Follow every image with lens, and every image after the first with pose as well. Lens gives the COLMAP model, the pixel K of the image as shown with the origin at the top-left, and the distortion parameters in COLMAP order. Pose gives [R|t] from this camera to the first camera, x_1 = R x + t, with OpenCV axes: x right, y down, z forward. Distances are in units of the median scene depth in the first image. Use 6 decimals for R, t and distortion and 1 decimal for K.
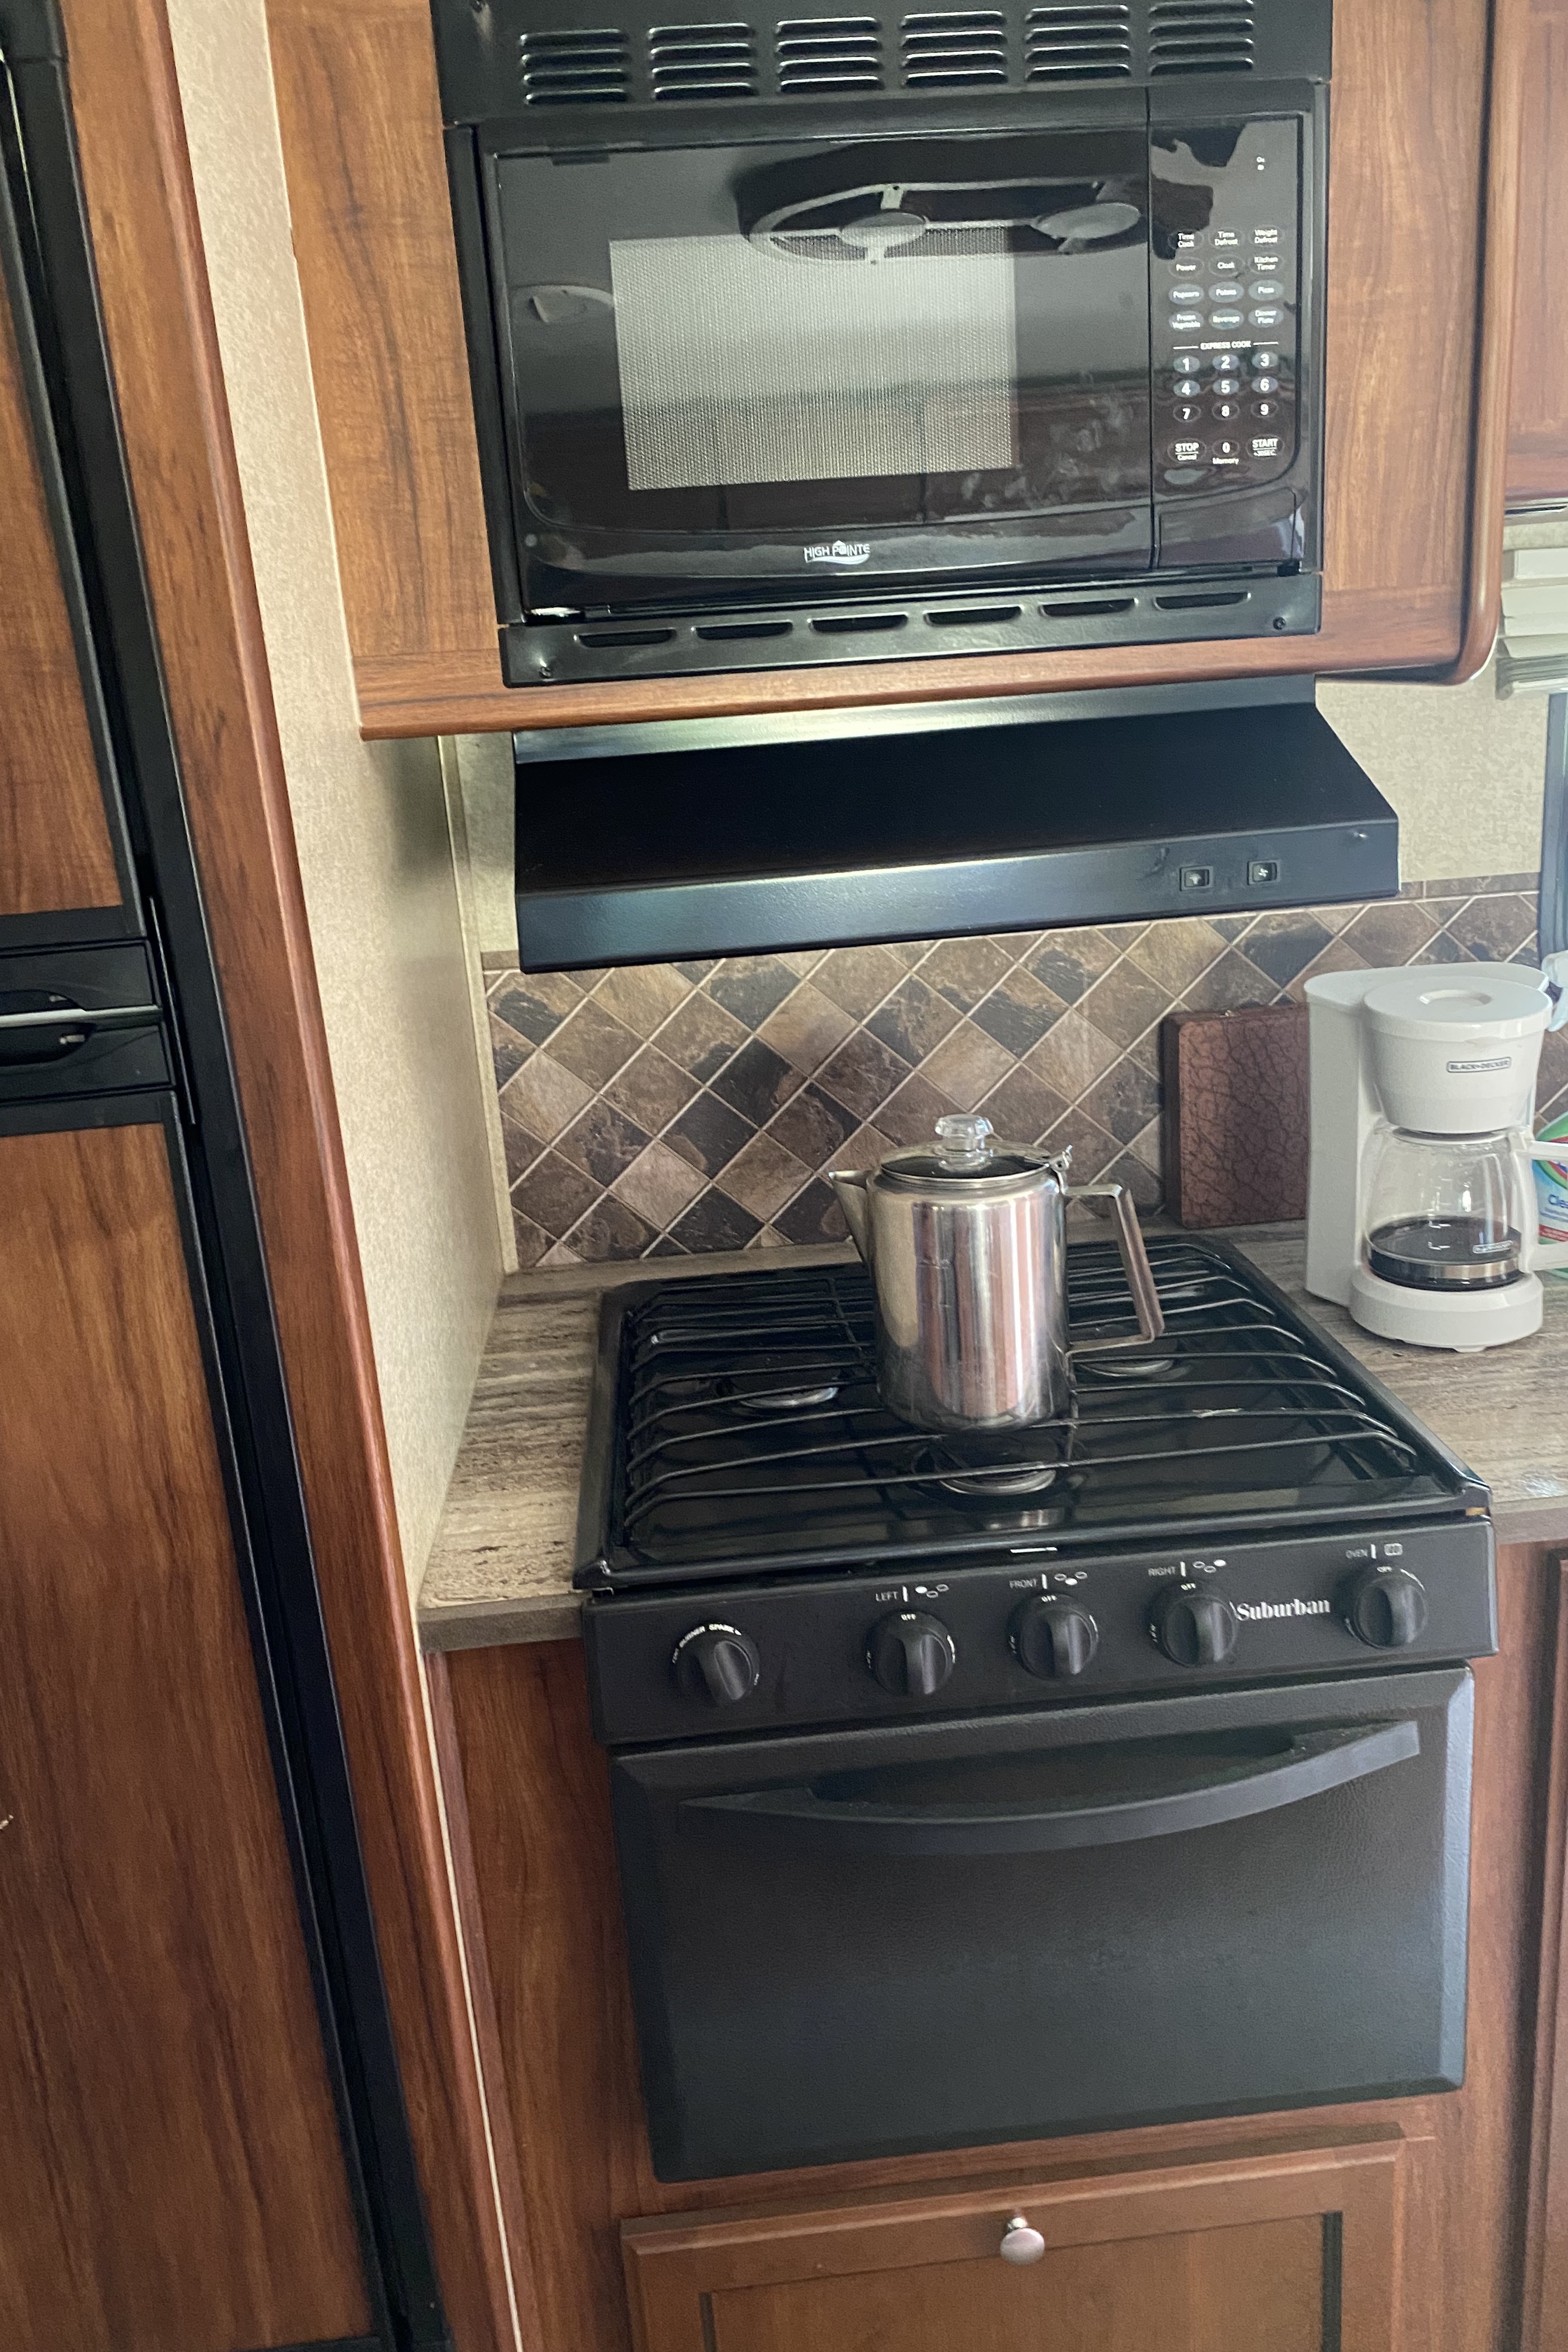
lens RADIAL K [[1734.5, 0, 787.9], [0, 1734.5, 1216.2], [0, 0, 1]] dist [0.022854, -0.047335]
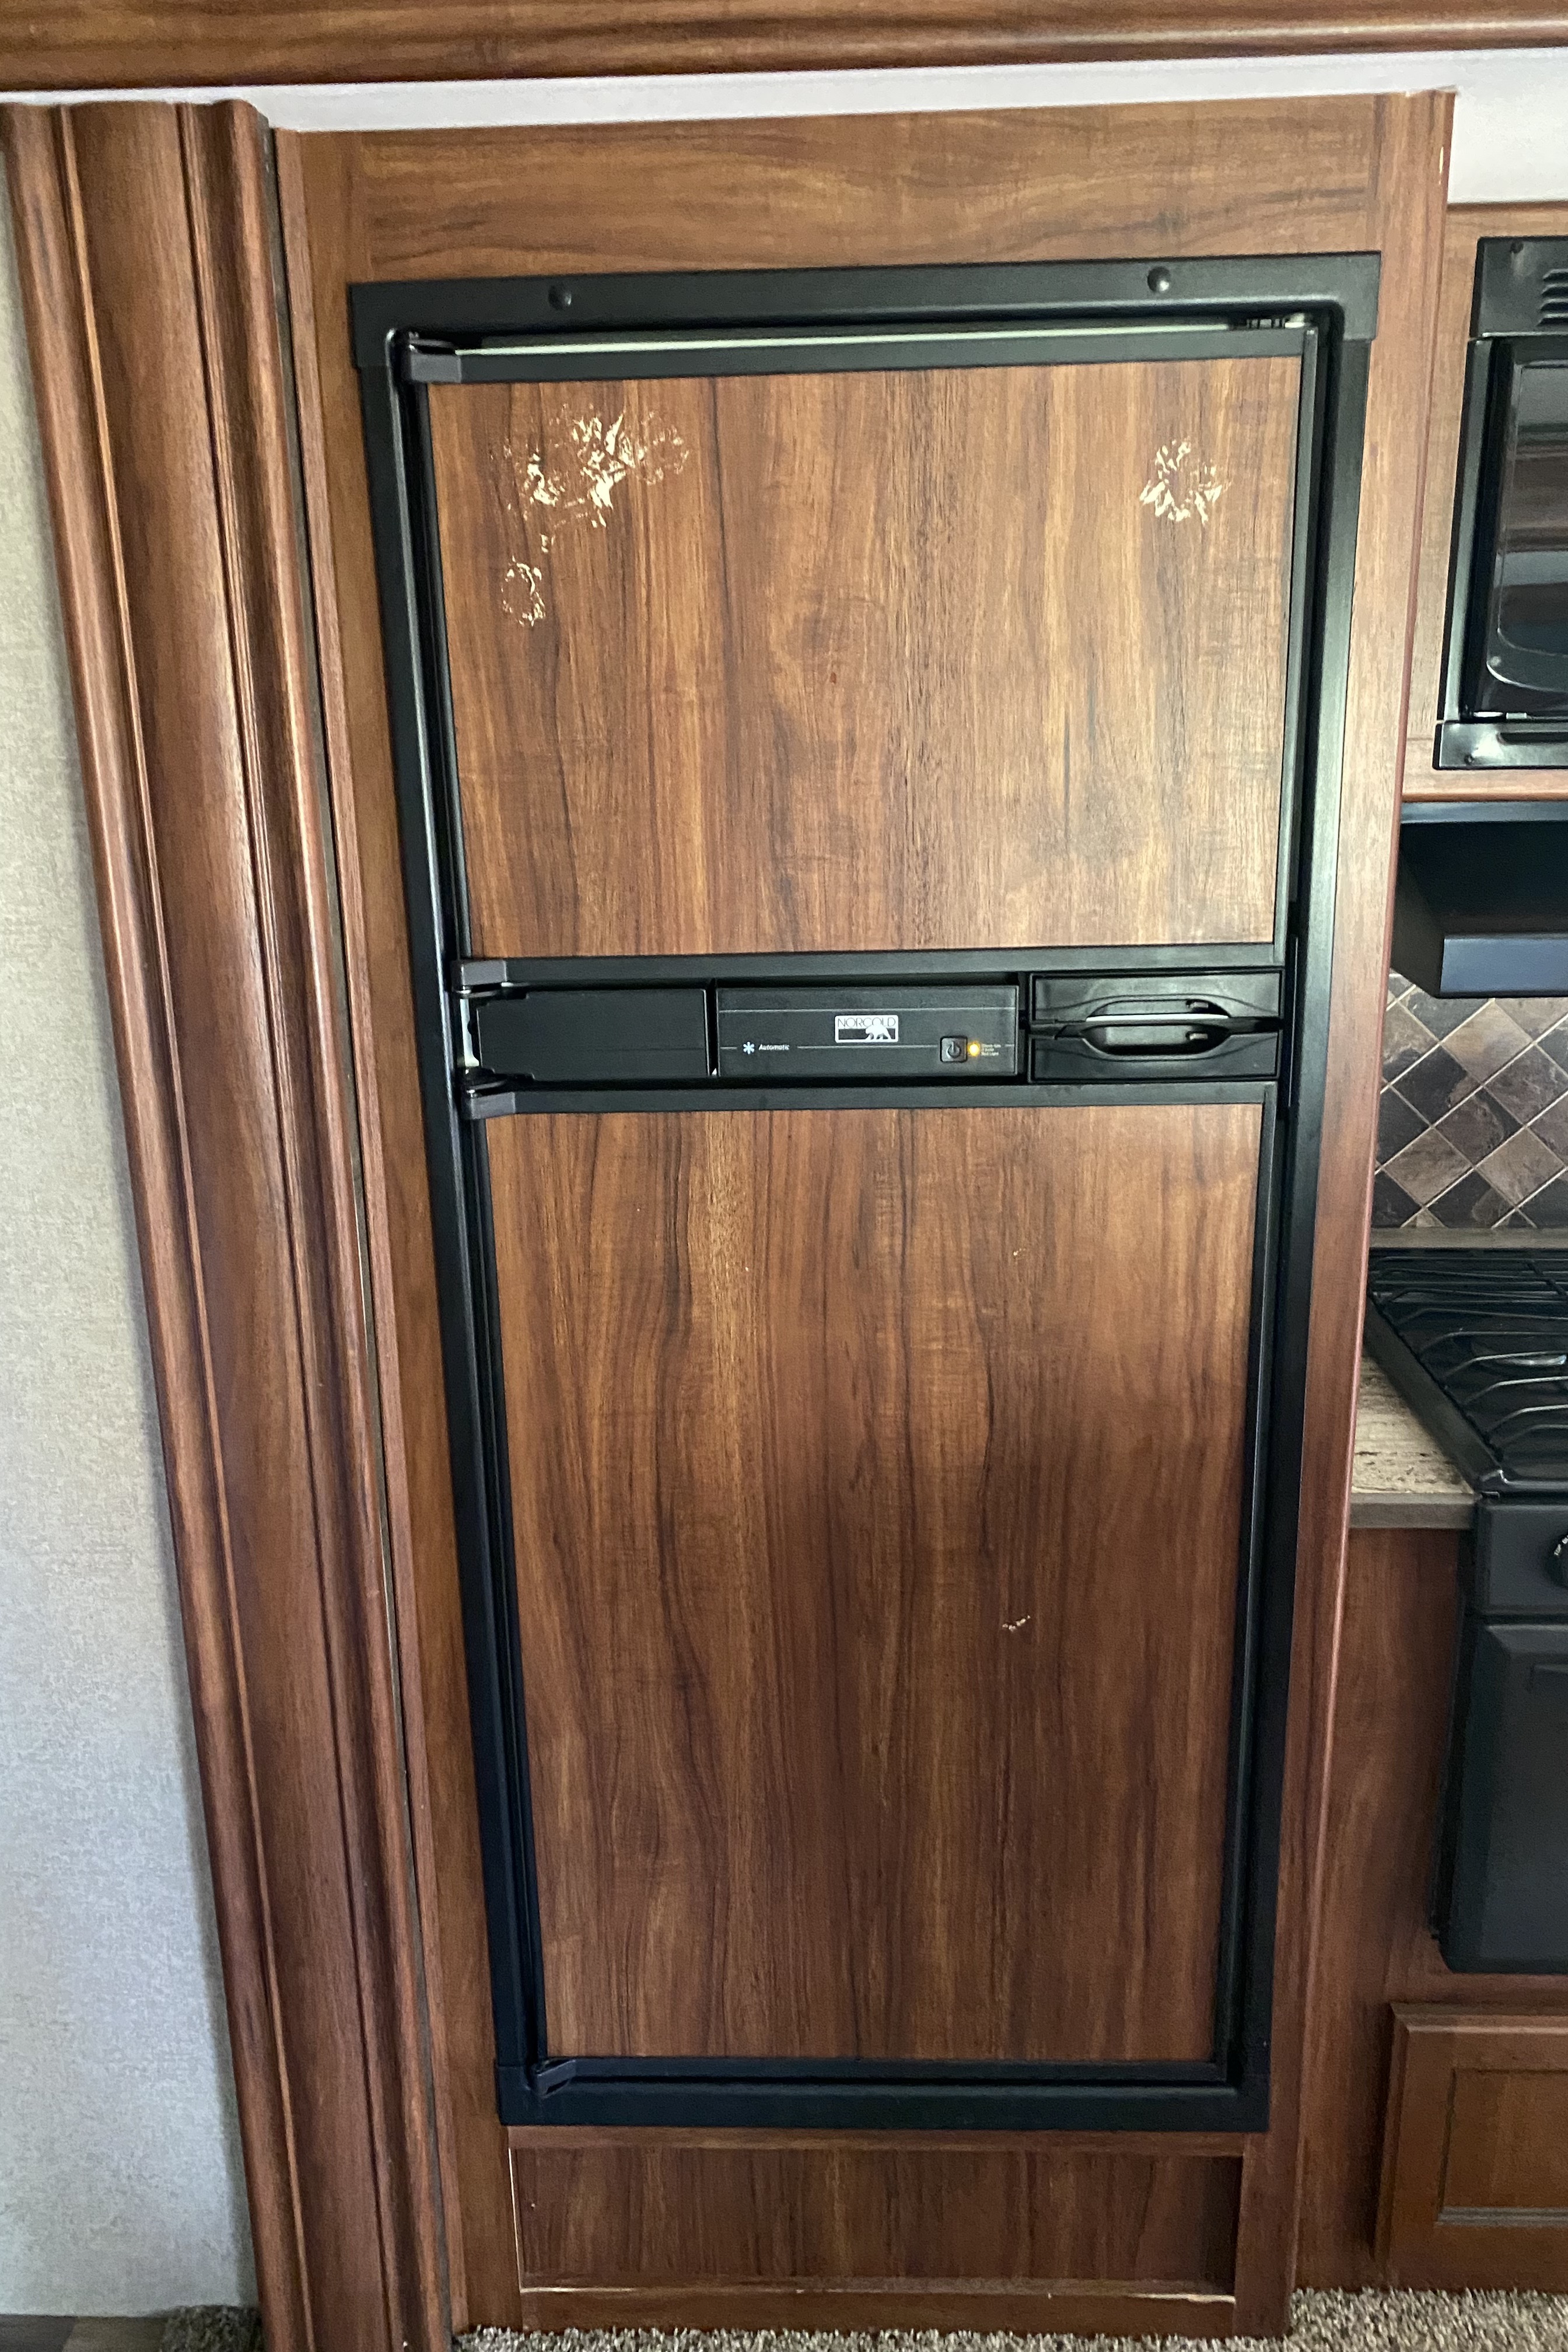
lens RADIAL K [[1773.8, 0, 784.0], [0, 1773.8, 1176.0], [0, 0, 1]] dist [0.008278, -0.051371]
pose [[0.991140, 0.087041, -0.100325, -0.476508], [-0.086892, 0.996201, 0.005865, 0.020688], [0.100455, 0.002904, 0.994937, -0.317738]]
